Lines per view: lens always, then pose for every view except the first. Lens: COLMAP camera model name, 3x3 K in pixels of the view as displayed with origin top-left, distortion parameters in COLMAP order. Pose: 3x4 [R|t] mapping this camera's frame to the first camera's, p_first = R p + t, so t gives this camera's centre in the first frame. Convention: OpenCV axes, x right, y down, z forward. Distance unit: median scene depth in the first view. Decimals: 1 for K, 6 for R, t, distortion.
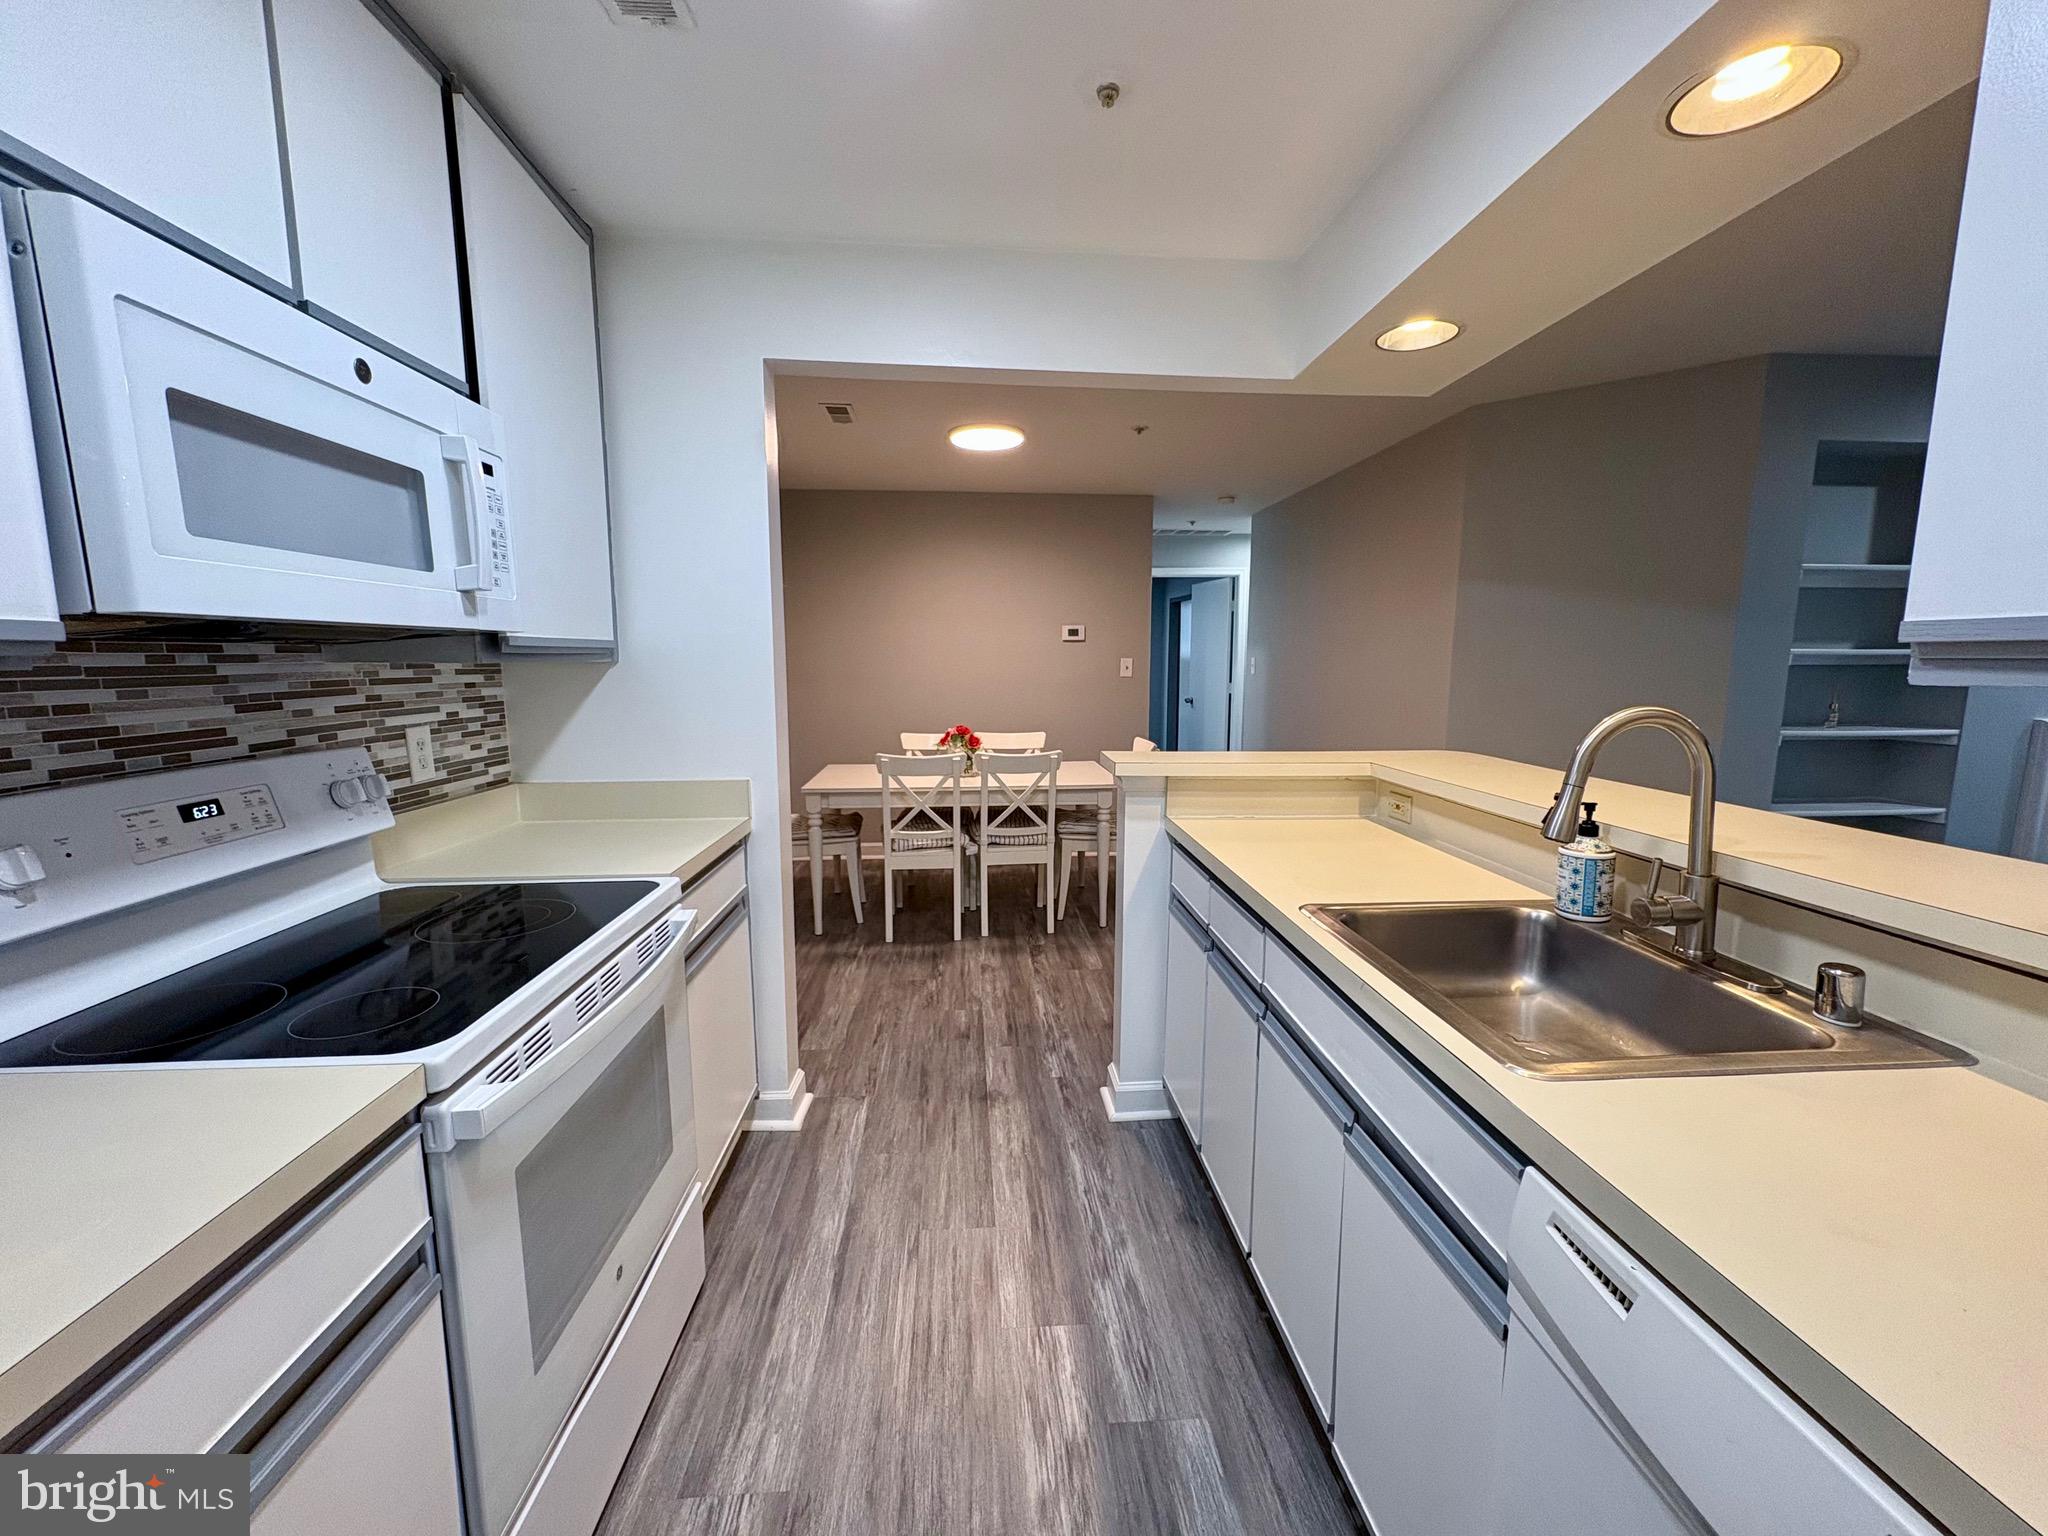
lens RADIAL K [[818.0, 0, 1025.8], [0, 818.0, 770.0], [0, 0, 1]] dist [0.000655, 0.000204]
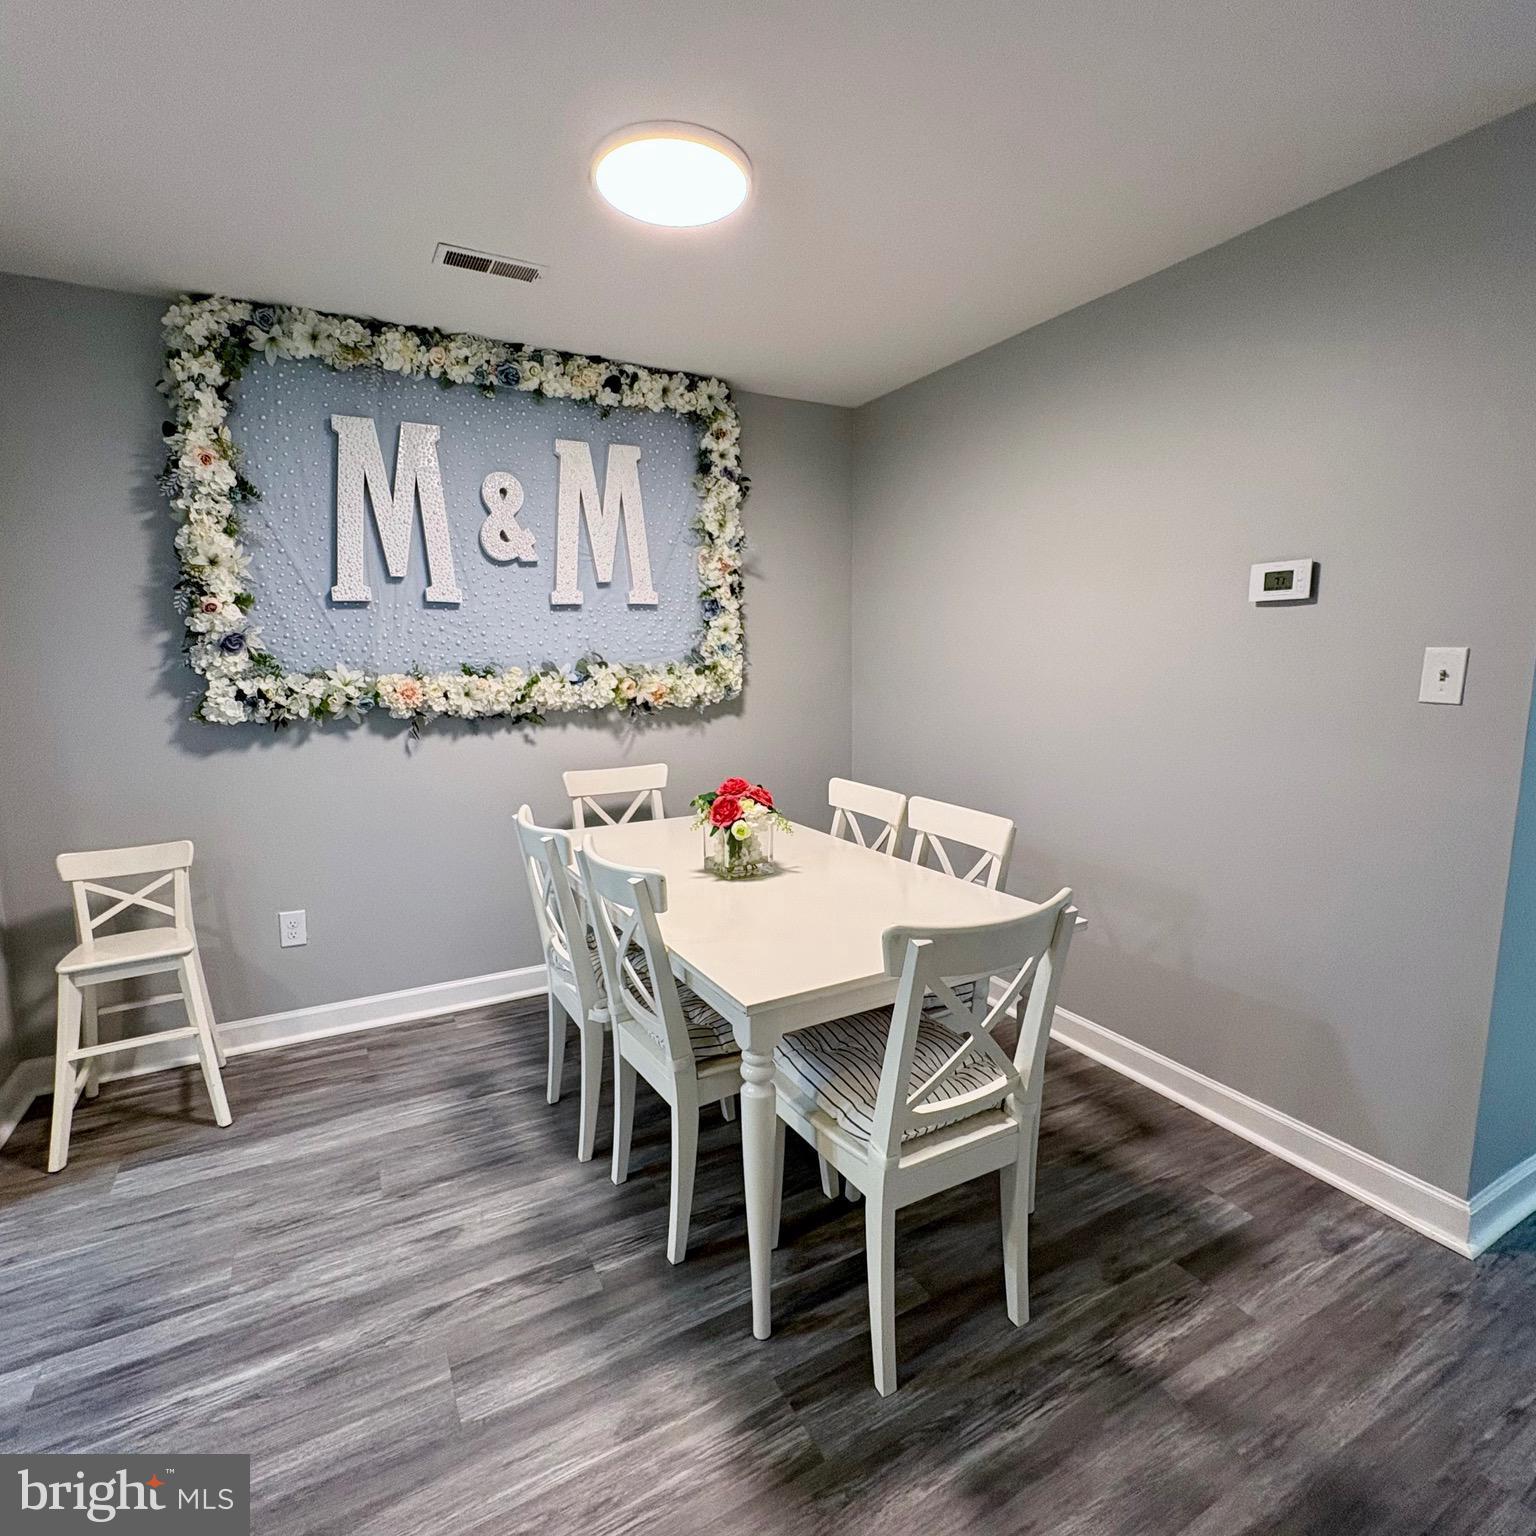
lens RADIAL K [[816.9, 0, 764.7], [0, 816.9, 769.0], [0, 0, 1]] dist [-0.002910, 0.001006]
pose [[0.416495, 0.127793, -0.900112, 0.528962], [-0.117498, 0.989334, 0.086092, -0.142226], [0.901513, 0.069904, 0.427068, 1.044745]]
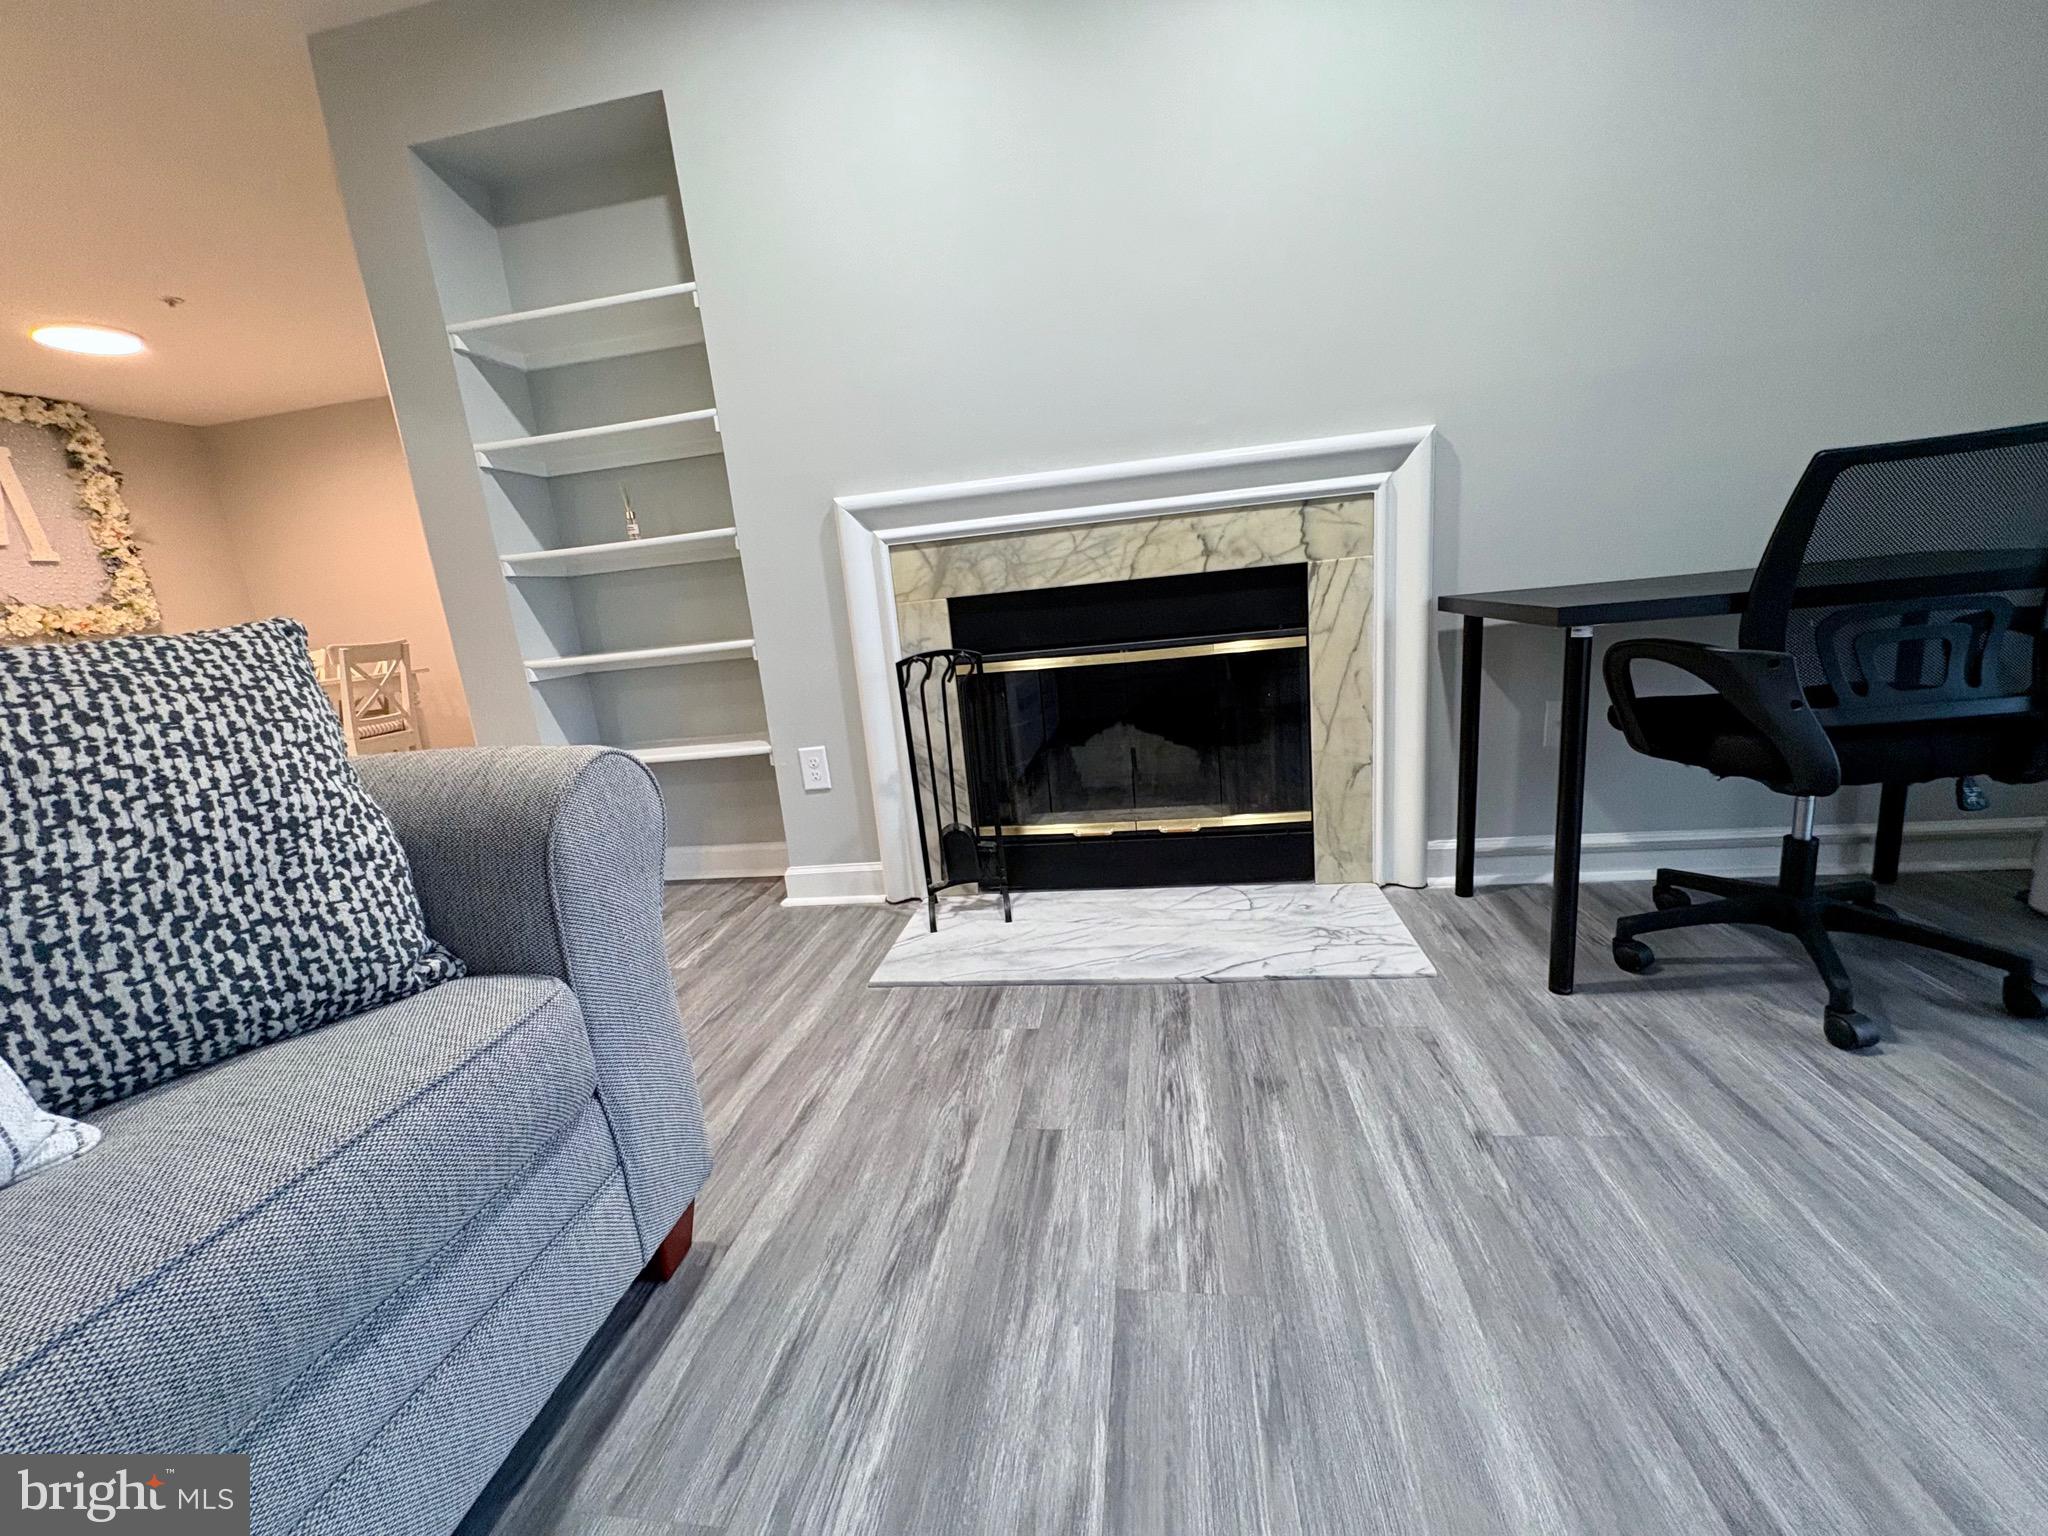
lens RADIAL K [[818.0, 0, 1022.2], [0, 818.0, 769.1], [0, 0, 1]] dist [0.000655, 0.000204]
pose [[0.968816, -0.045681, -0.243535, 1.485715], [0.067192, 0.994466, 0.080763, 0.115208], [0.238498, -0.094608, 0.966524, 0.331955]]
